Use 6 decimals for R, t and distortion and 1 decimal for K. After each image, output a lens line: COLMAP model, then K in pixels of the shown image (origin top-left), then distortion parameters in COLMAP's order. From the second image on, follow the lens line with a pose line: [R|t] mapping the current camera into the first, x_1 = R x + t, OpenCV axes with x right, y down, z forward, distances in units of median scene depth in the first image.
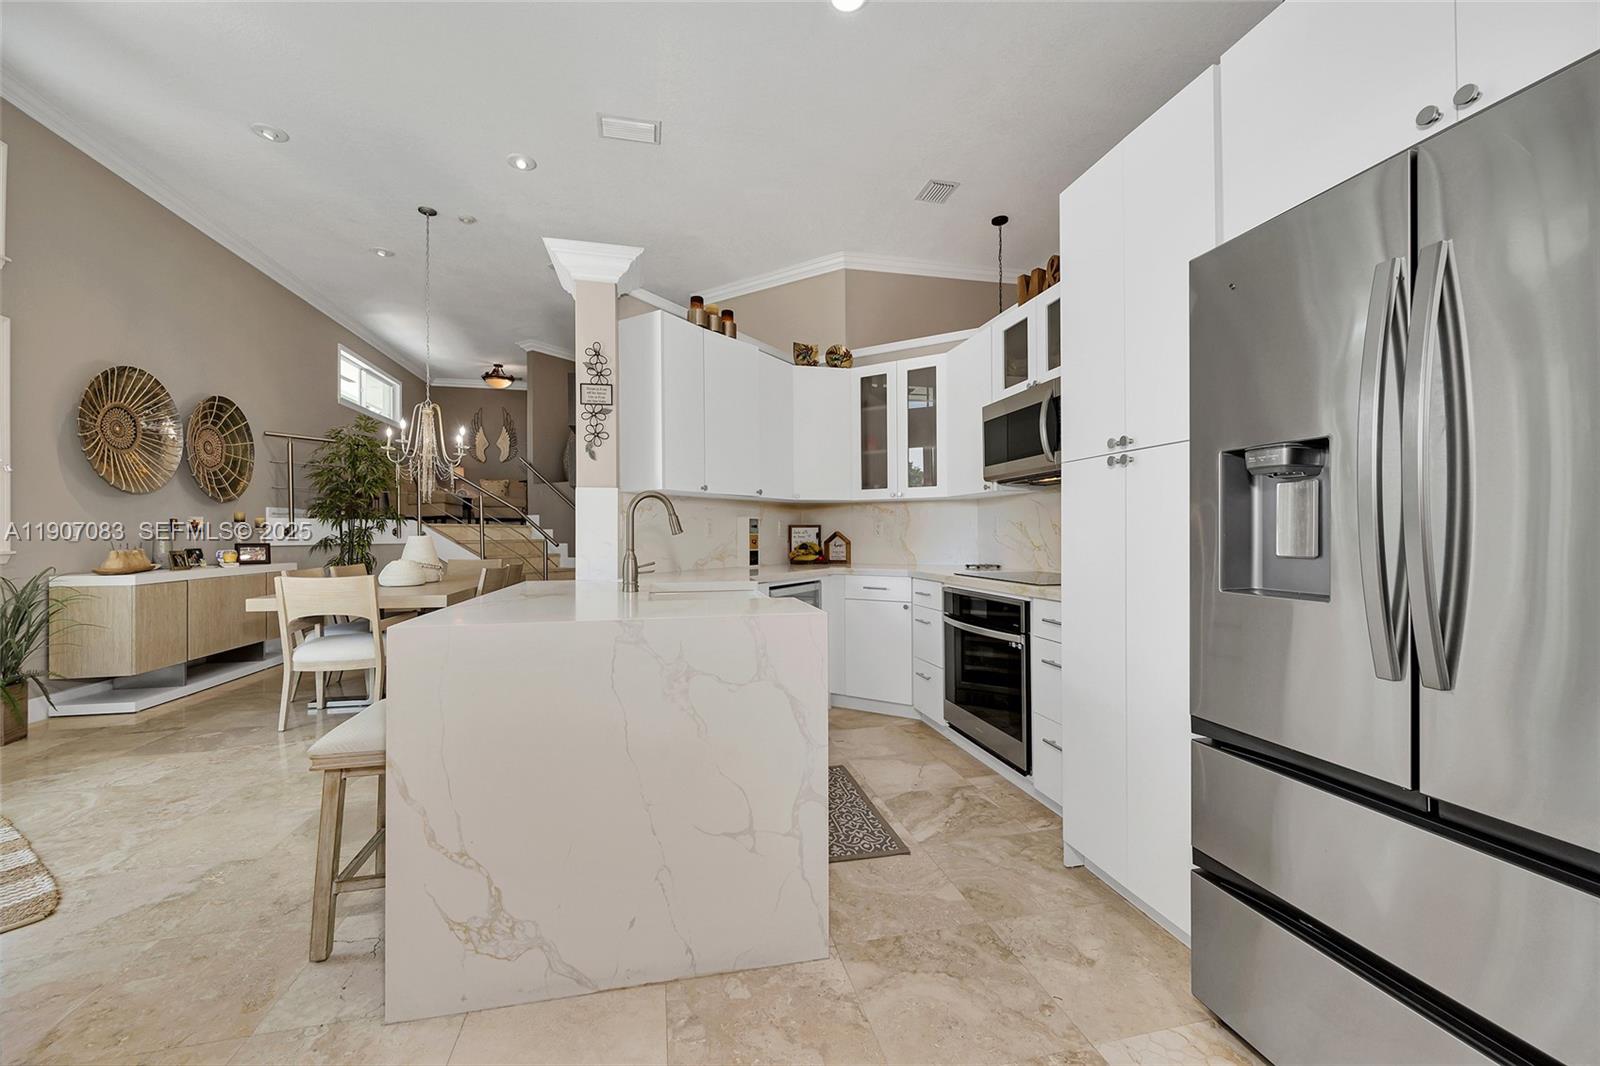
lens RADIAL K [[631.0, 0, 796.6], [0, 631.0, 531.9], [0, 0, 1]] dist [0.000887, -0.000141]
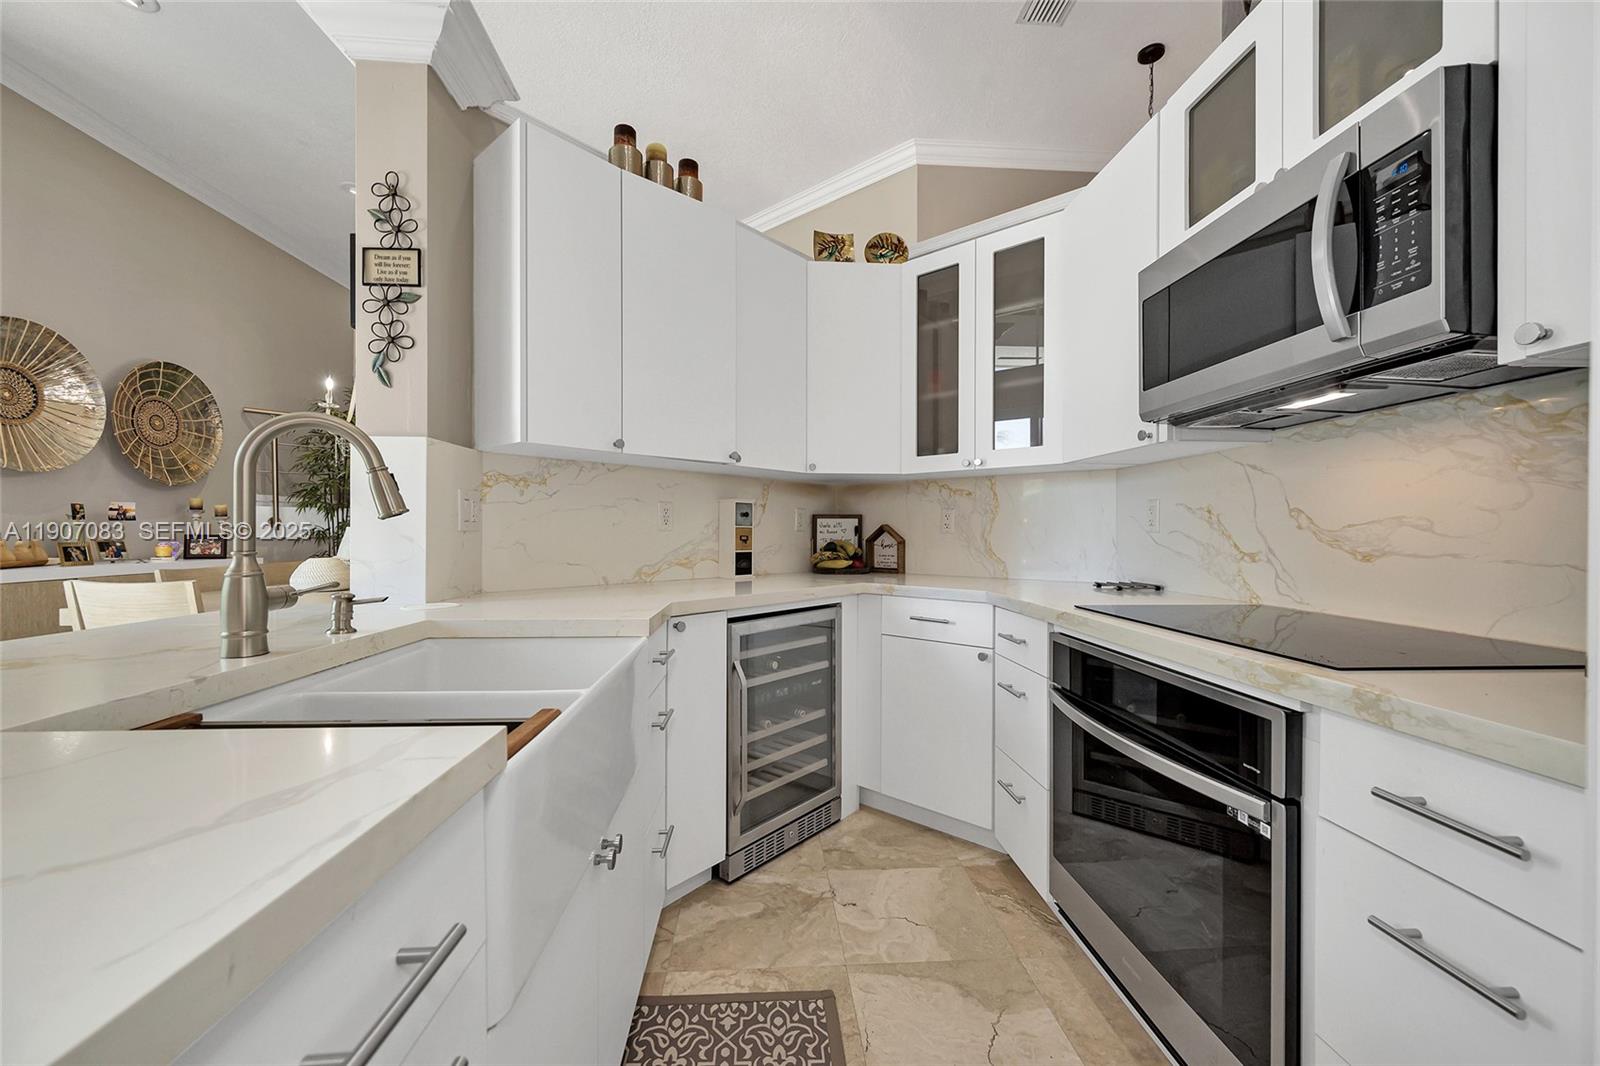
lens RADIAL K [[635.3, 0, 796.8], [0, 635.3, 535.1], [0, 0, 1]] dist [-0.001348, -0.000229]
pose [[0.986939, 0.009610, -0.160806, 0.089579], [-0.008216, 0.999923, 0.009334, 0.005565], [0.160883, -0.007891, 0.986942, 0.371712]]
